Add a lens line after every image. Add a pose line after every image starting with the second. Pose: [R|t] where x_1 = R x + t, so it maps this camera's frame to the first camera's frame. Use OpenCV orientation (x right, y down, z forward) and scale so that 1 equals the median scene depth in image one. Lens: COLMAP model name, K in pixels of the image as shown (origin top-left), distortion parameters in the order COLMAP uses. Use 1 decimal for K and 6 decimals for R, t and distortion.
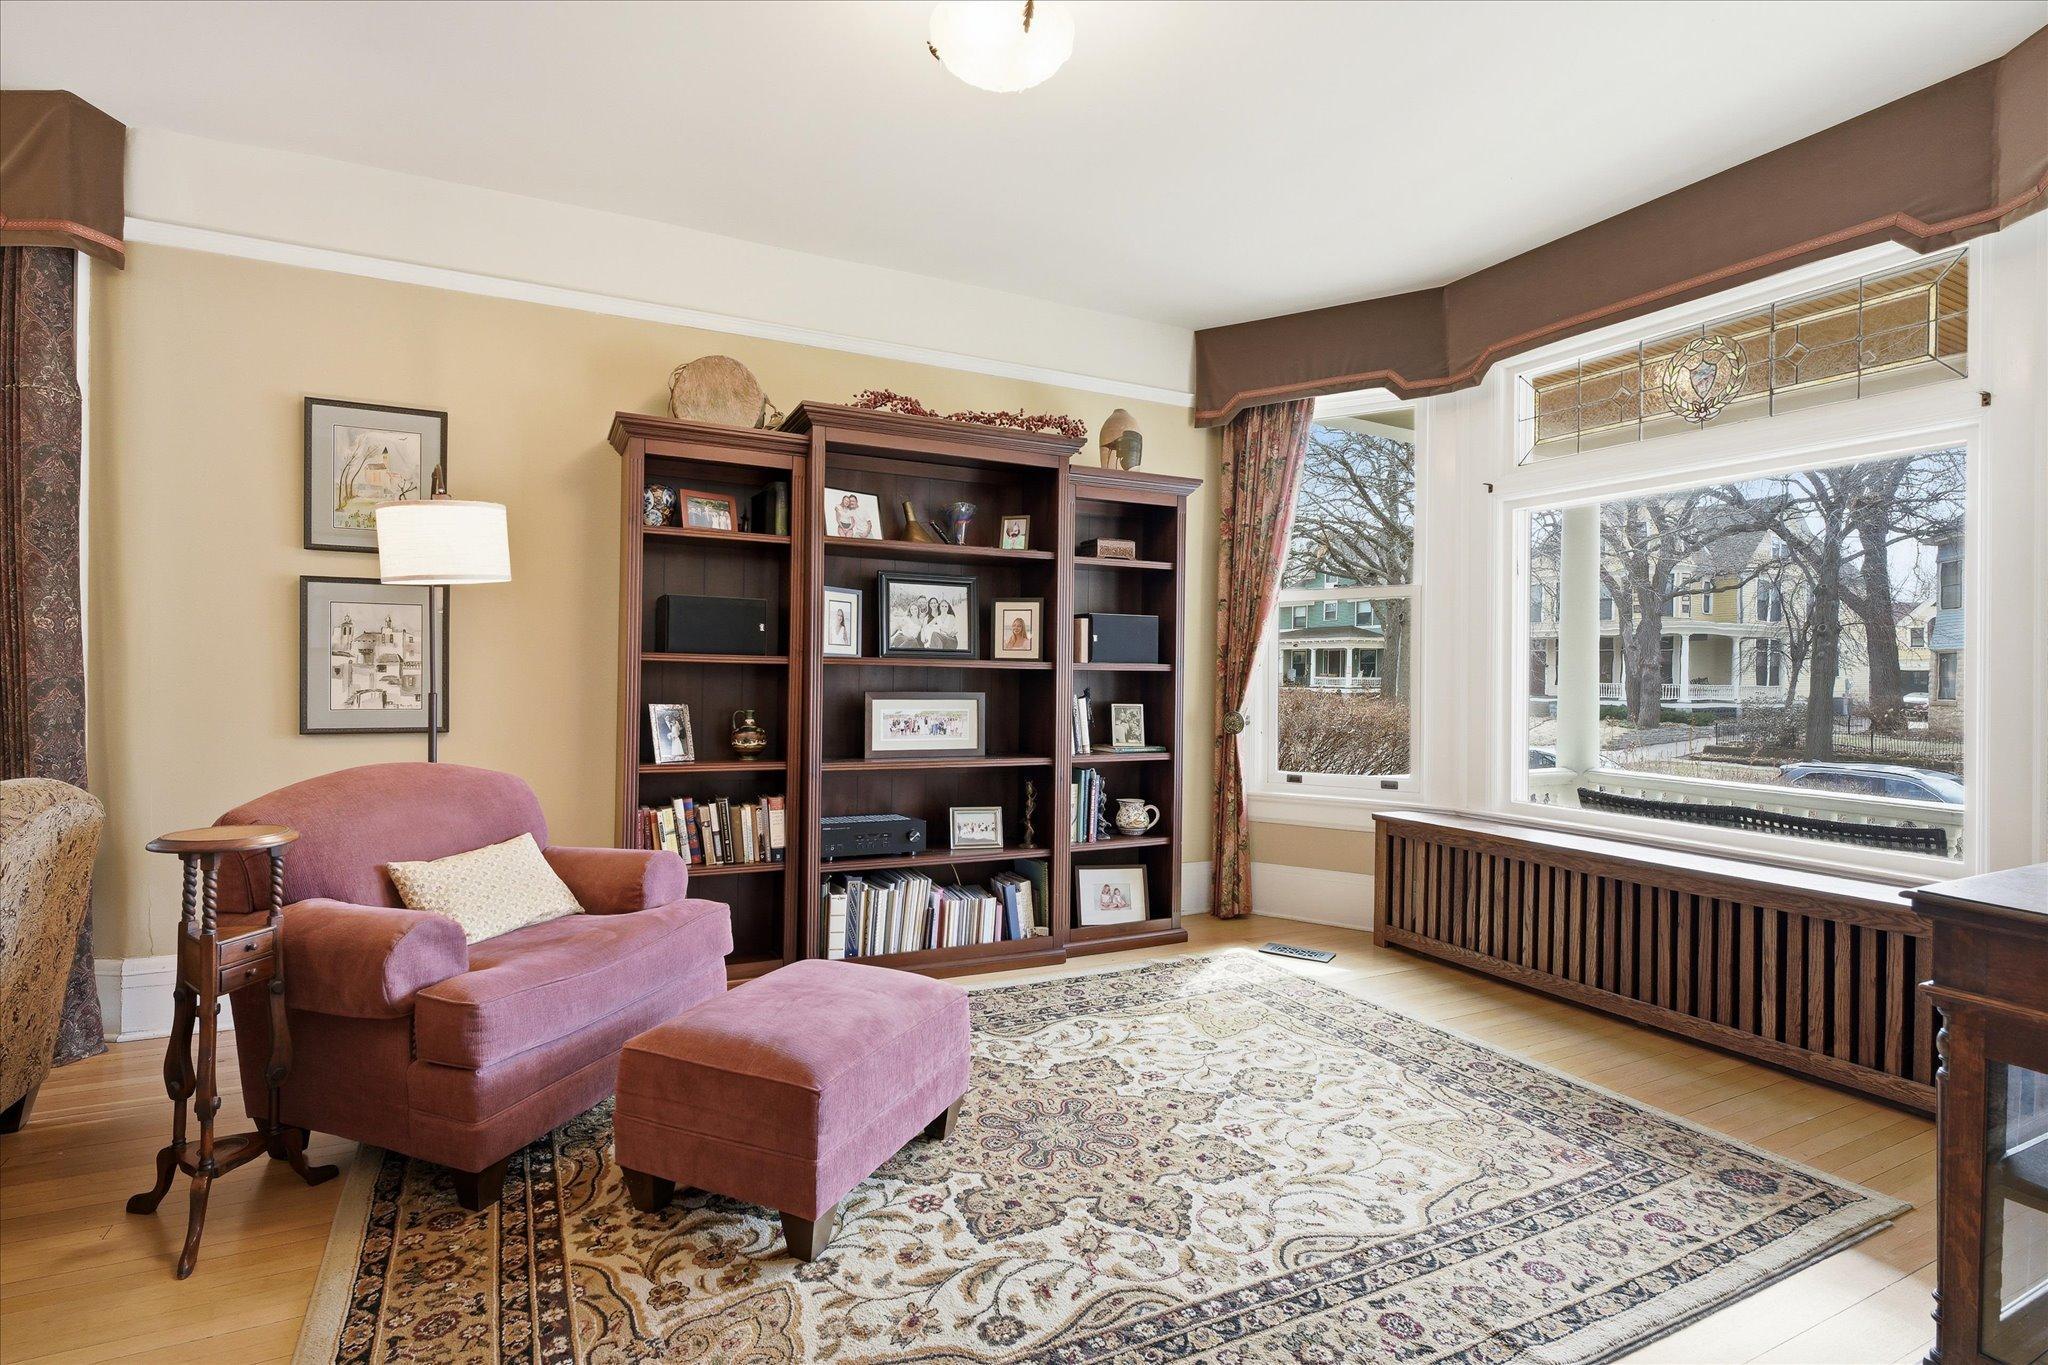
lens RADIAL K [[987.1, 0, 1038.2], [0, 987.1, 681.5], [0, 0, 1]] dist [0.000863, -0.001700]
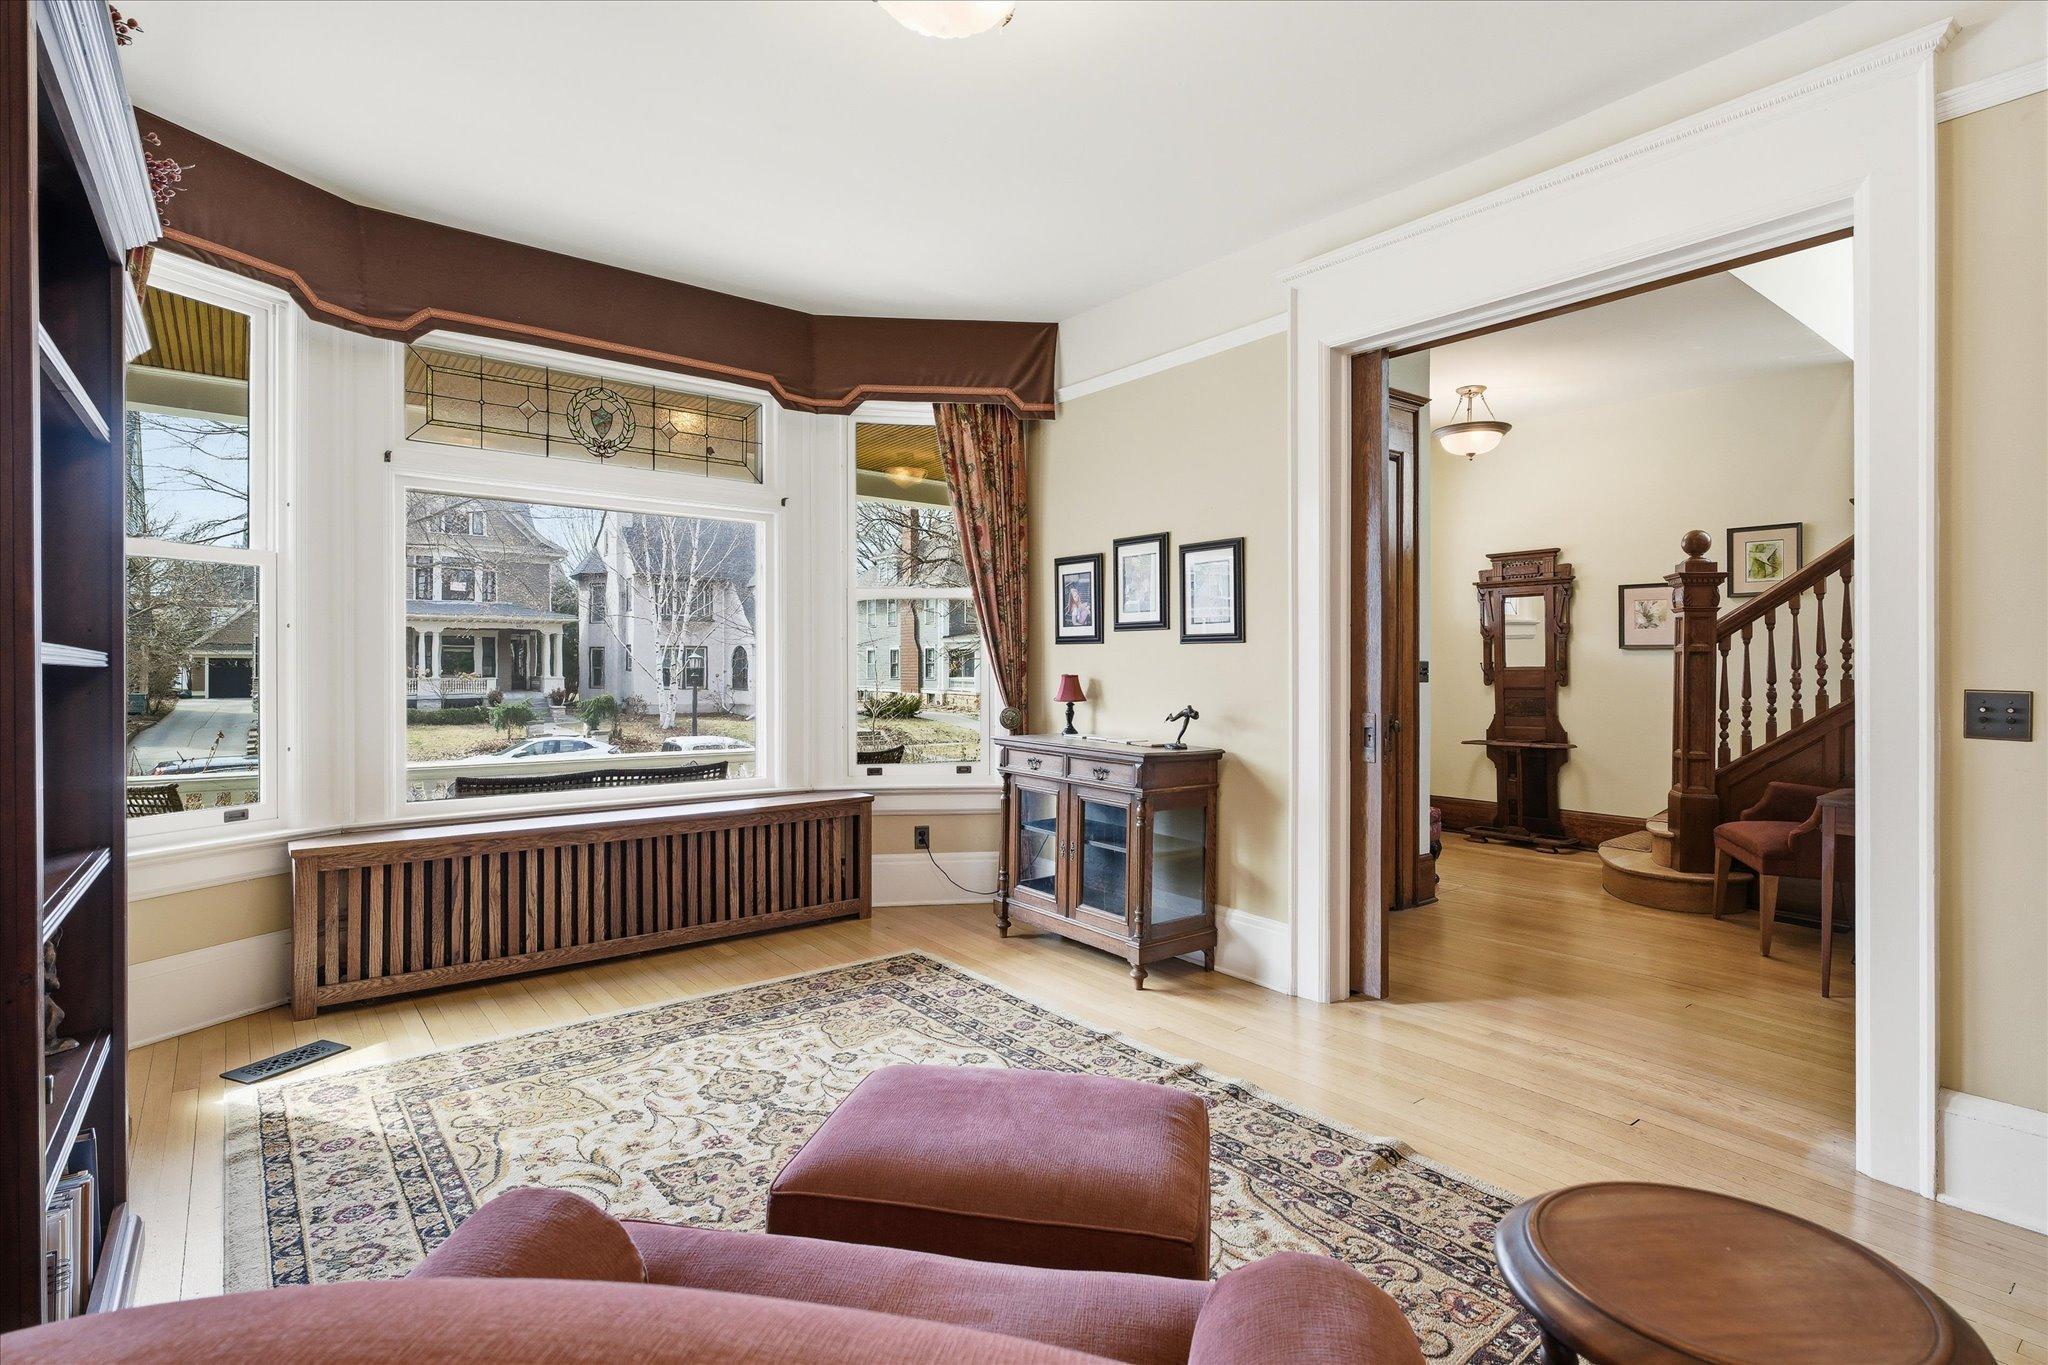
lens RADIAL K [[987.1, 0, 1006.1], [0, 987.1, 663.8], [0, 0, 1]] dist [0.000863, -0.001700]
pose [[-0.175688, -0.010004, 0.984395, -0.613865], [0.005351, 0.999924, 0.011117, -0.018547], [-0.984431, 0.007220, -0.175621, 0.720839]]
